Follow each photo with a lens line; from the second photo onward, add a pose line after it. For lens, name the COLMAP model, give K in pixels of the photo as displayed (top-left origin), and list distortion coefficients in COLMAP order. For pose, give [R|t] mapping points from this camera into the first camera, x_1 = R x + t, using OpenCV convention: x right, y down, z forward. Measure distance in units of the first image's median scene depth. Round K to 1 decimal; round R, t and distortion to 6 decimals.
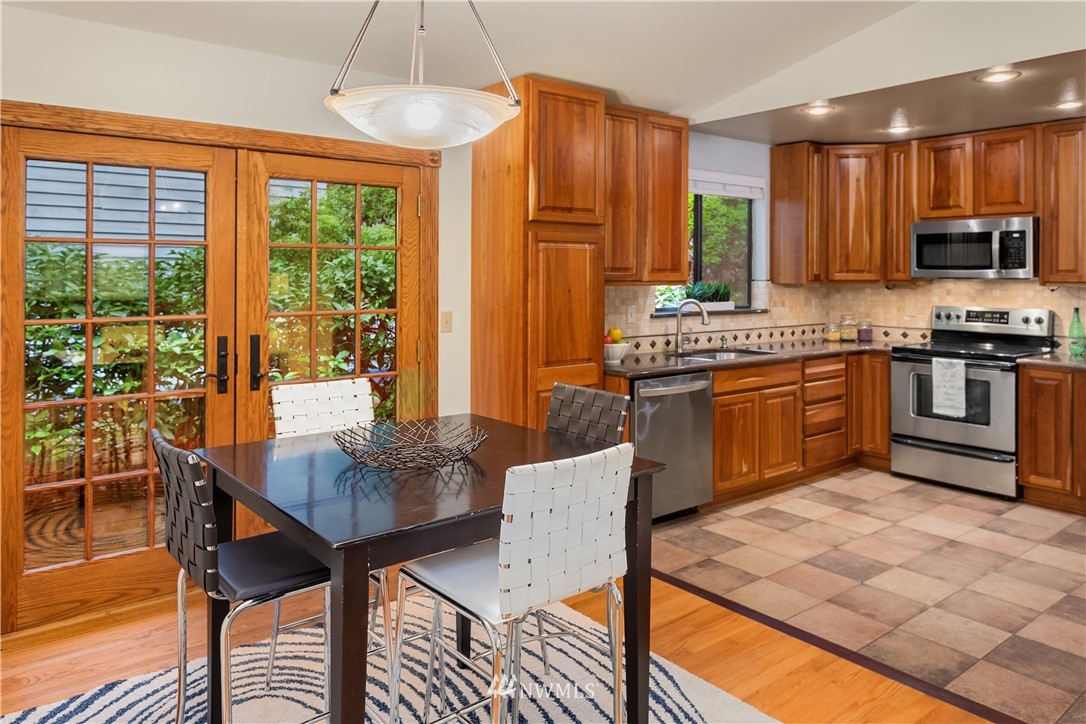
lens RADIAL K [[808.6, 0, 505.8], [0, 808.6, 270.5], [0, 0, 1]] dist [0.002469, 0.001102]
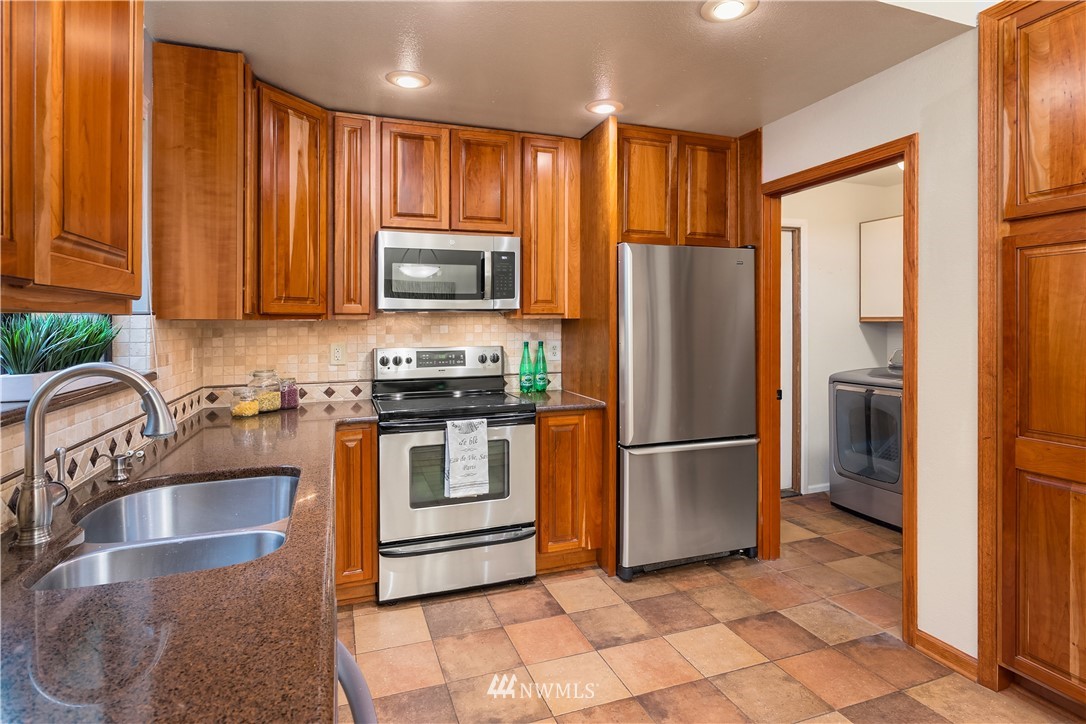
lens RADIAL K [[577.2, 0, 536.3], [0, 577.2, 323.4], [0, 0, 1]] dist [0.003083, 0.000017]
pose [[0.286384, -0.005391, 0.958100, 0.066342], [0.007259, 0.999968, 0.003457, 0.021396], [-0.958087, 0.005965, 0.286414, 0.777618]]
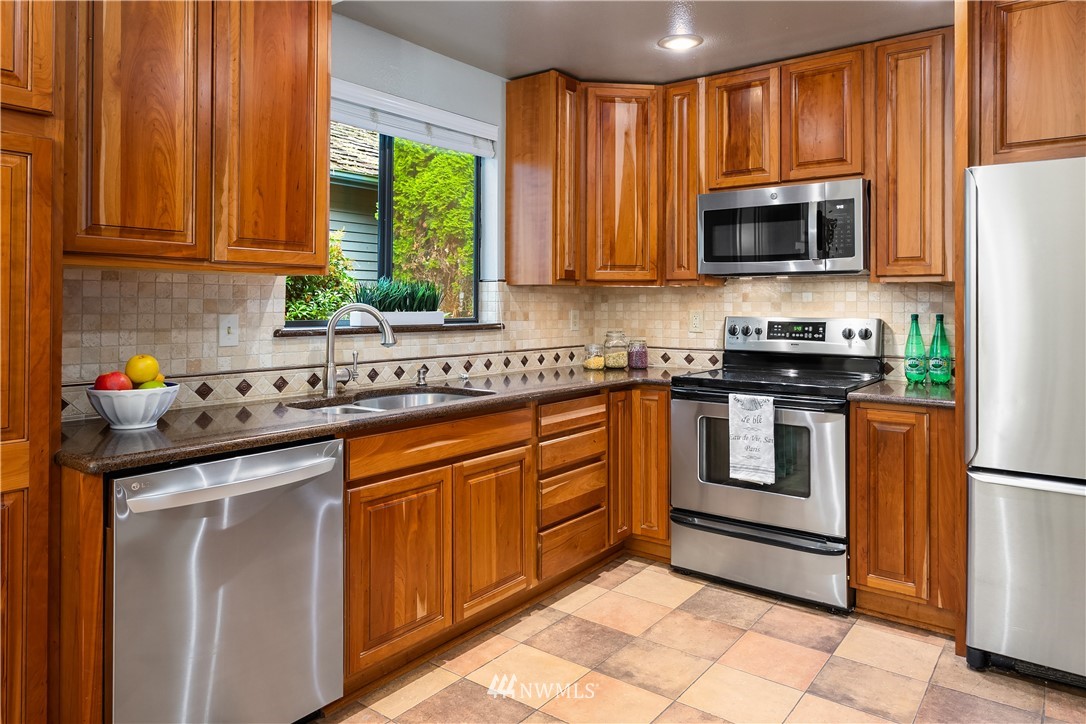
lens RADIAL K [[733.2, 0, 554.9], [0, 733.2, 293.4], [0, 0, 1]] dist [0.004948, -0.003500]
pose [[0.961117, 0.006009, 0.276075, 0.229056], [-0.001411, 0.999857, -0.016848, 0.037600], [-0.276137, 0.015804, 0.960988, 0.468957]]
